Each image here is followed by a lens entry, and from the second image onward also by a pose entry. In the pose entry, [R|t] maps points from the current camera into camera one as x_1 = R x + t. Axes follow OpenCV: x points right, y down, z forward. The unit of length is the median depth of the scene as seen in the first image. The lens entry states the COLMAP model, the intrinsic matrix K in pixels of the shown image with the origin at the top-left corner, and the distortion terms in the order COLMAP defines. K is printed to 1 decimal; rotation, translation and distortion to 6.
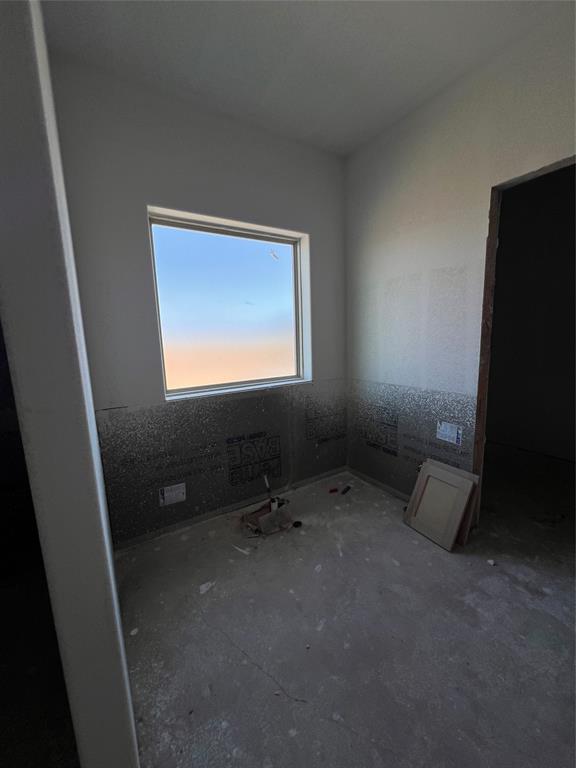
lens RADIAL K [[309.3, 0, 289.5], [0, 309.3, 382.2], [0, 0, 1]] dist [0.000094, 0.000882]
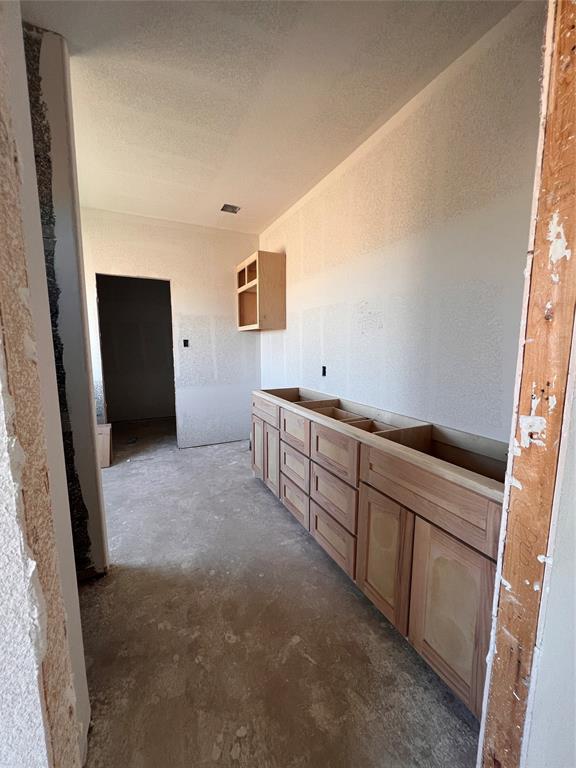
lens RADIAL K [[309.3, 0, 286.8], [0, 309.3, 383.2], [0, 0, 1]] dist [0.000094, 0.000882]
pose [[0.132333, -0.096939, 0.986454, -1.230783], [0.141334, 0.986883, 0.078021, 0.083939], [-0.981077, 0.129095, 0.144298, -0.383081]]
